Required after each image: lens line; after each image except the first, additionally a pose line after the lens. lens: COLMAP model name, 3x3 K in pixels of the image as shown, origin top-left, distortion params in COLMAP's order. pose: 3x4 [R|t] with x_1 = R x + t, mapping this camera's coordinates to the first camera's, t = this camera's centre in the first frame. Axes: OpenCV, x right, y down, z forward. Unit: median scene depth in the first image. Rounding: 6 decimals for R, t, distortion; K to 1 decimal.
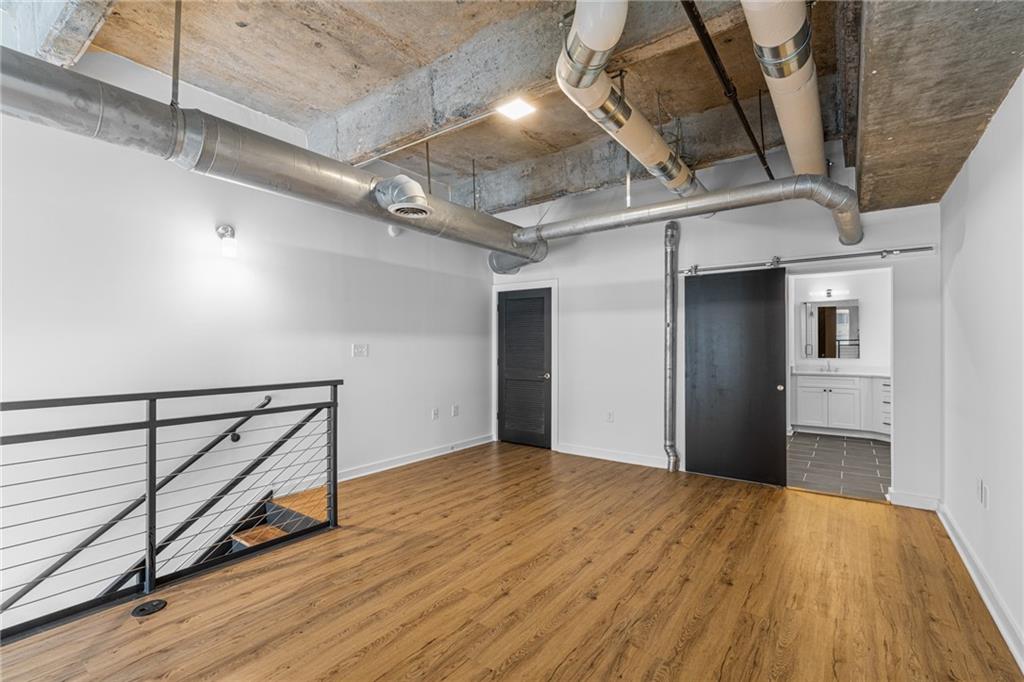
lens RADIAL K [[459.2, 0, 510.9], [0, 459.2, 341.1], [0, 0, 1]] dist [-0.004899, 0.001386]
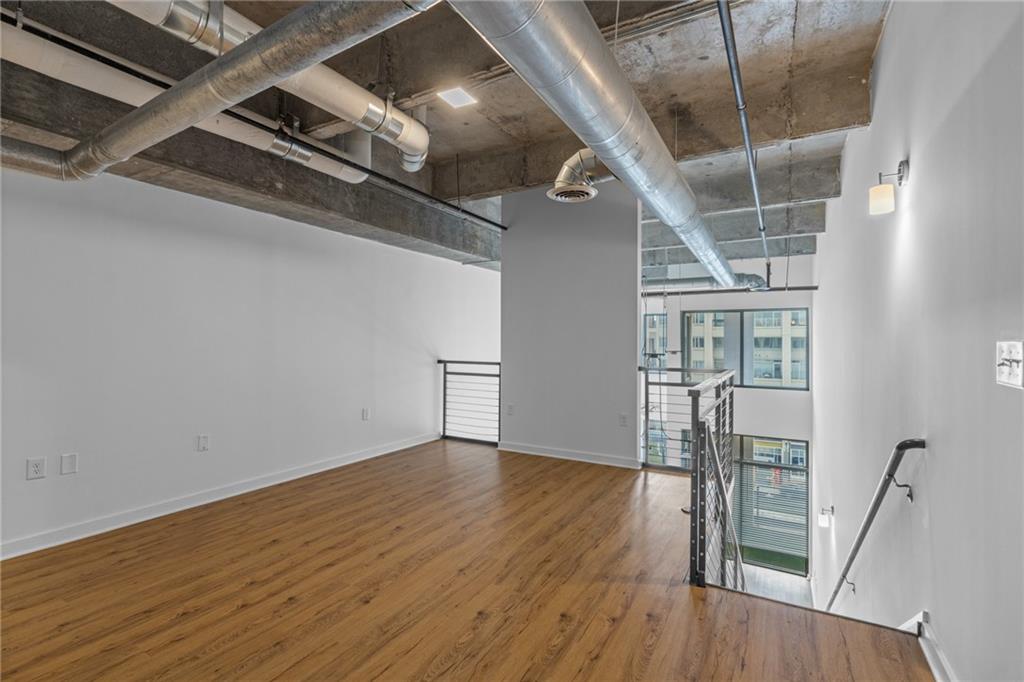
lens RADIAL K [[459.2, 0, 510.2], [0, 459.2, 343.3], [0, 0, 1]] dist [-0.004899, 0.001386]
pose [[-0.994370, -0.005869, -0.105800, -0.001996], [-0.004993, 0.999951, -0.008548, 0.020189], [0.105845, -0.007971, -0.994351, 1.905031]]
